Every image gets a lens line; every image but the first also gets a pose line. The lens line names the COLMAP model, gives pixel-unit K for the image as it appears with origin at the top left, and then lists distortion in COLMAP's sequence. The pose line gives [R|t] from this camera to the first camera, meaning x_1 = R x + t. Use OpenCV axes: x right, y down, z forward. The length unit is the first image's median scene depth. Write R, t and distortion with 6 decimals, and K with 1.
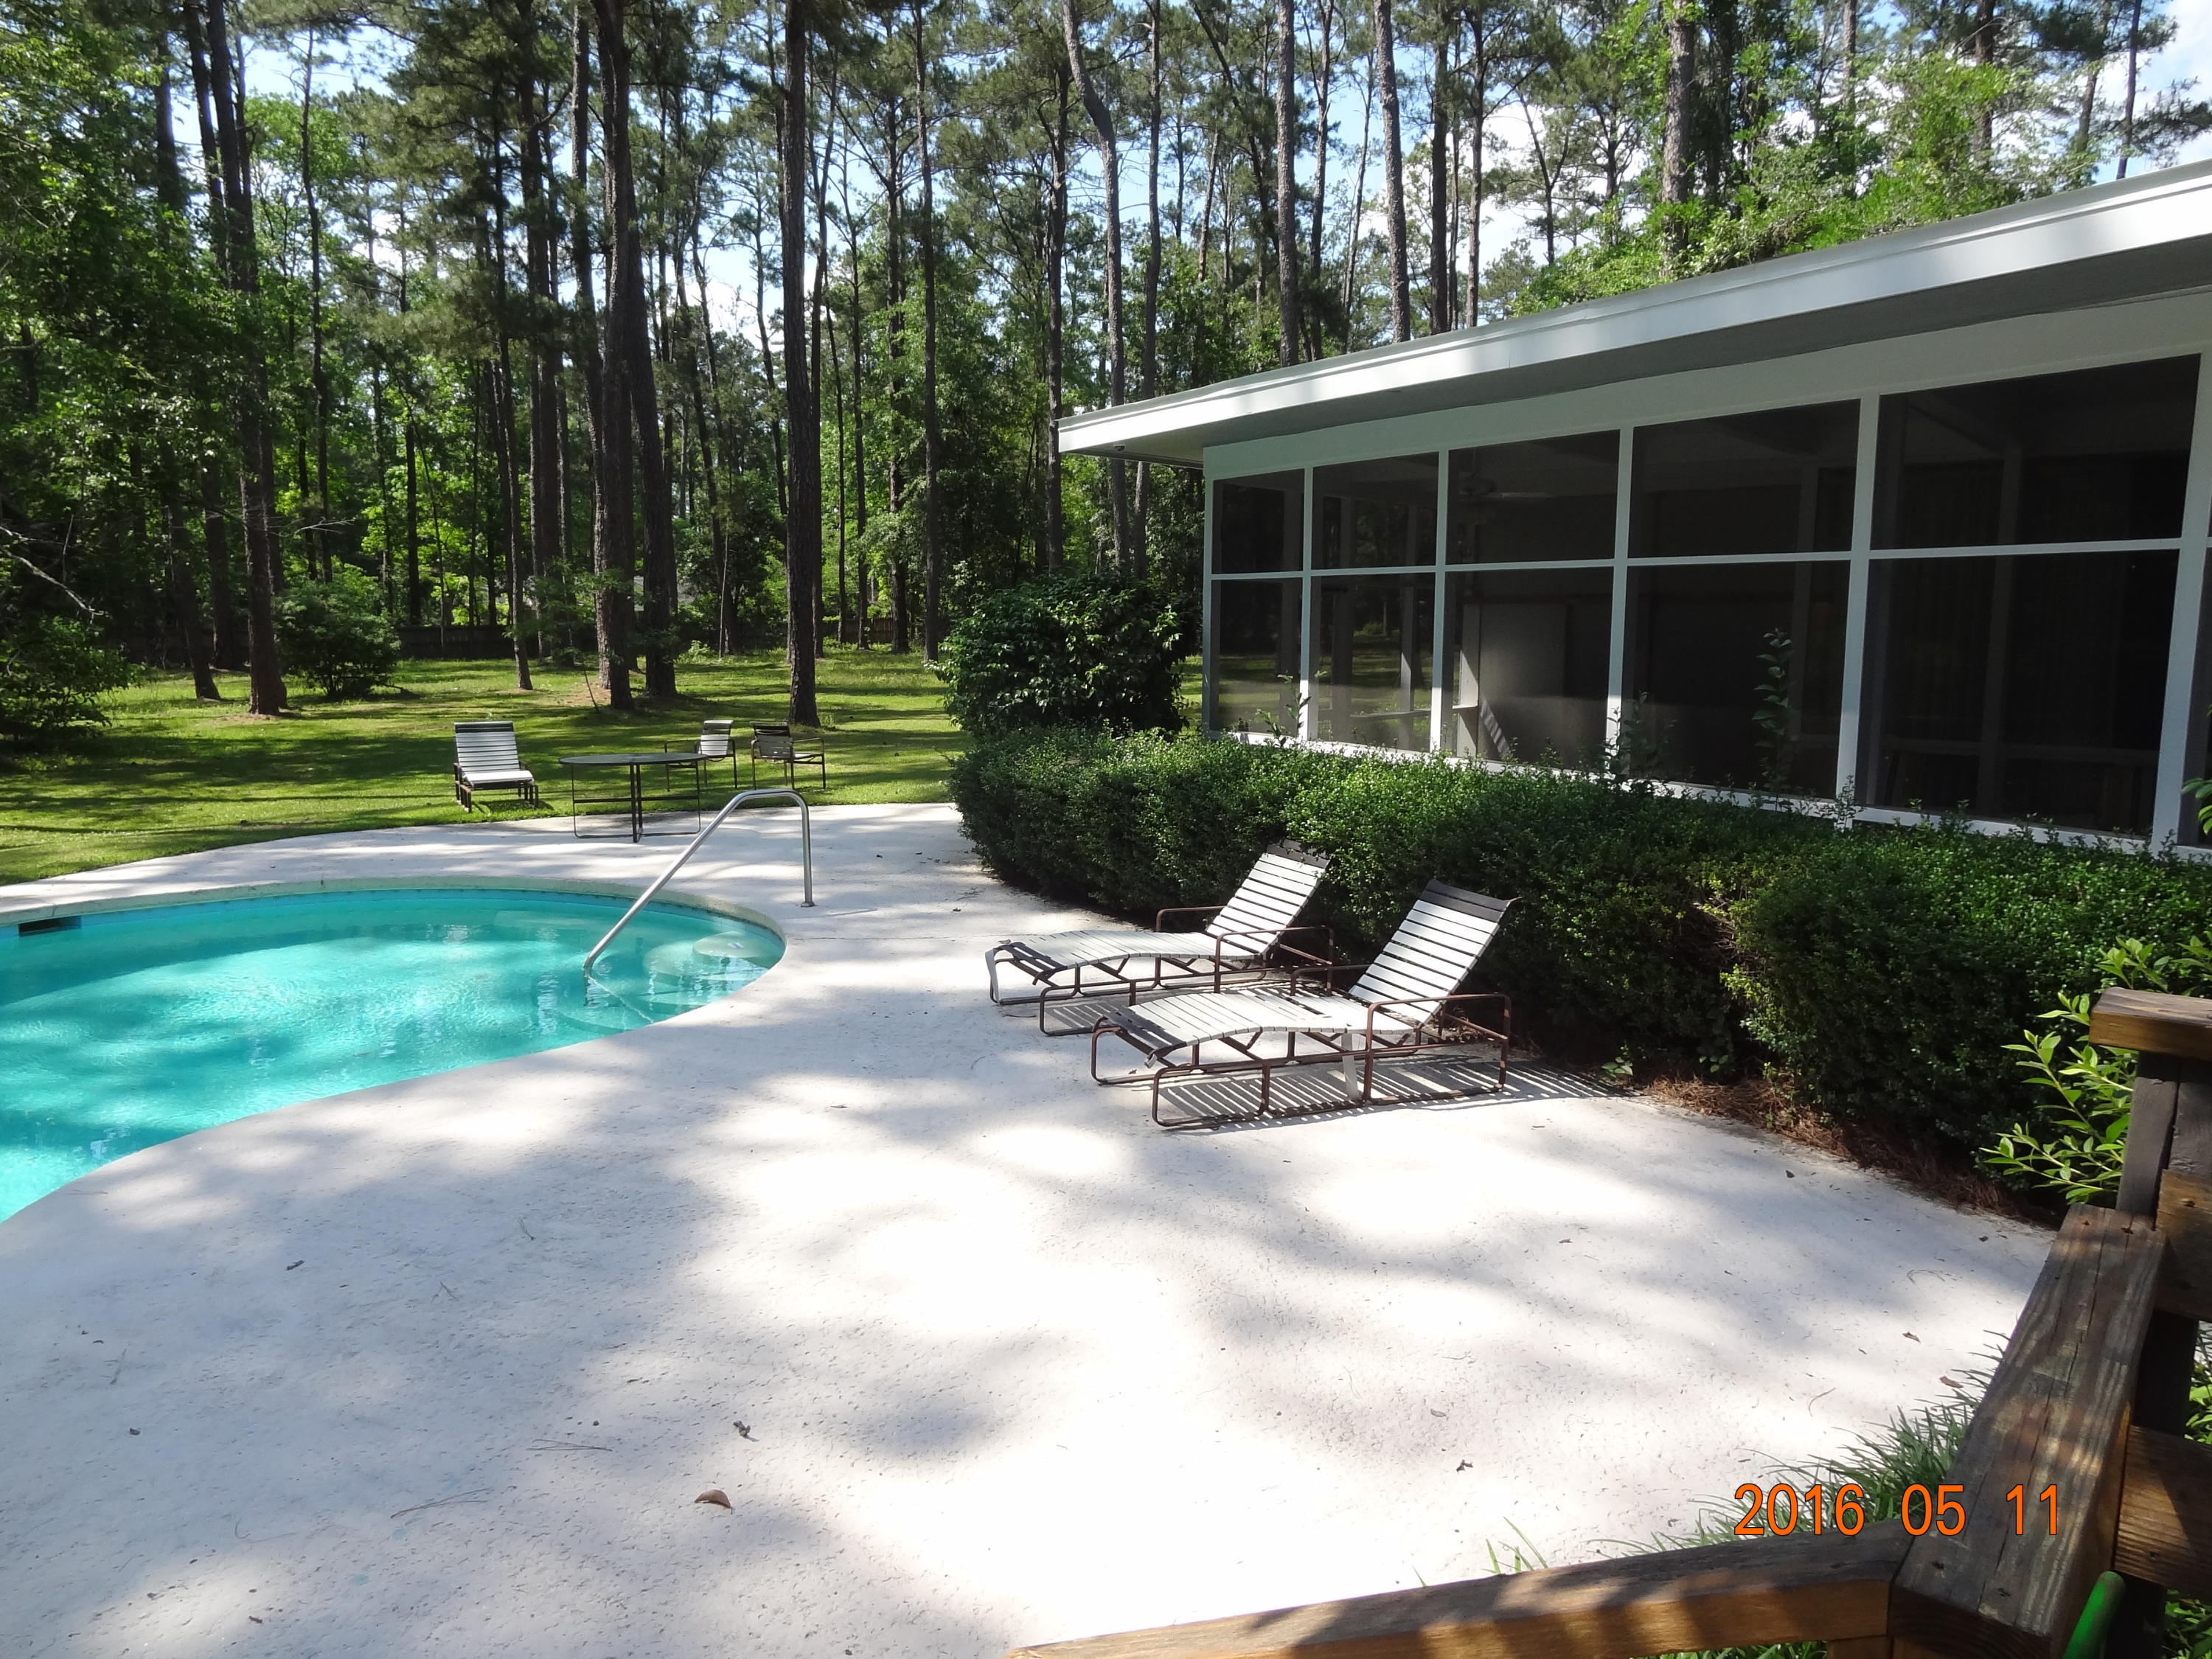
lens RADIAL K [[1546.2, 0, 1097.3], [0, 1546.2, 821.2], [0, 0, 1]] dist [-0.005008, -0.002755]
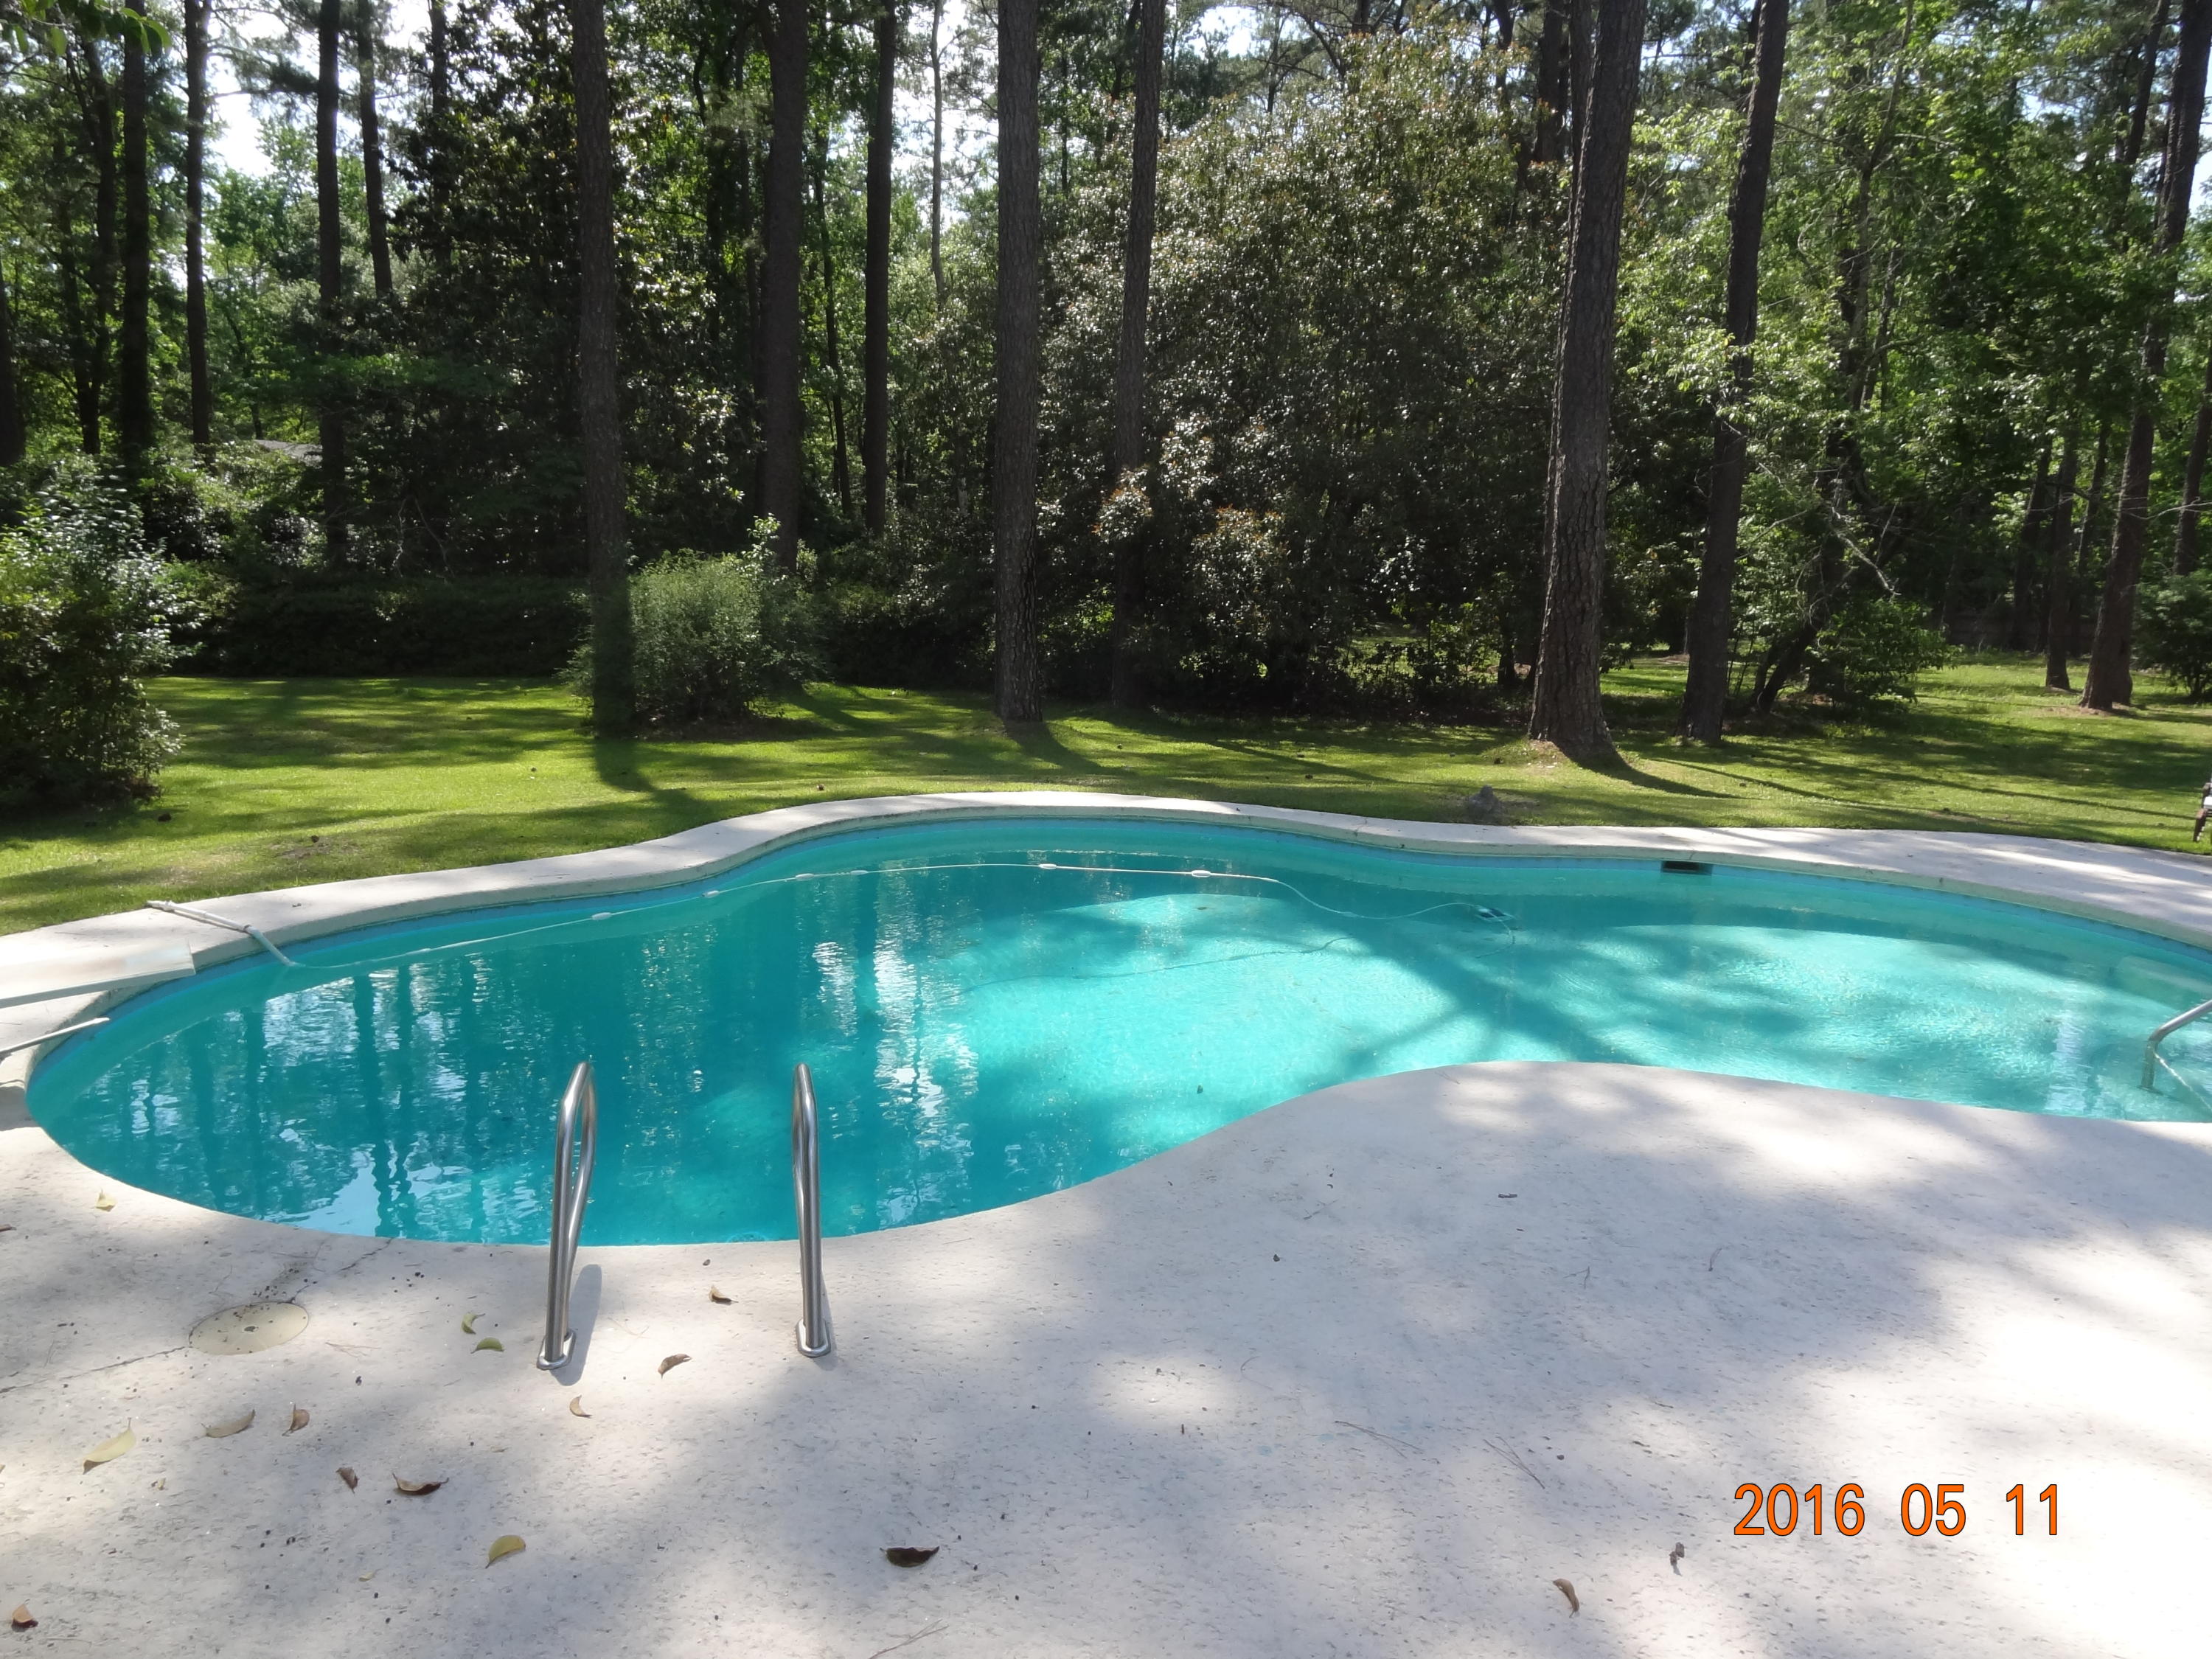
lens RADIAL K [[1546.2, 0, 1099.3], [0, 1546.2, 837.9], [0, 0, 1]] dist [-0.005008, -0.002755]
pose [[0.429967, 0.172351, -0.886241, 0.096318], [-0.155472, 0.981081, 0.115366, -0.012426], [0.889358, 0.088182, 0.448628, 0.091113]]
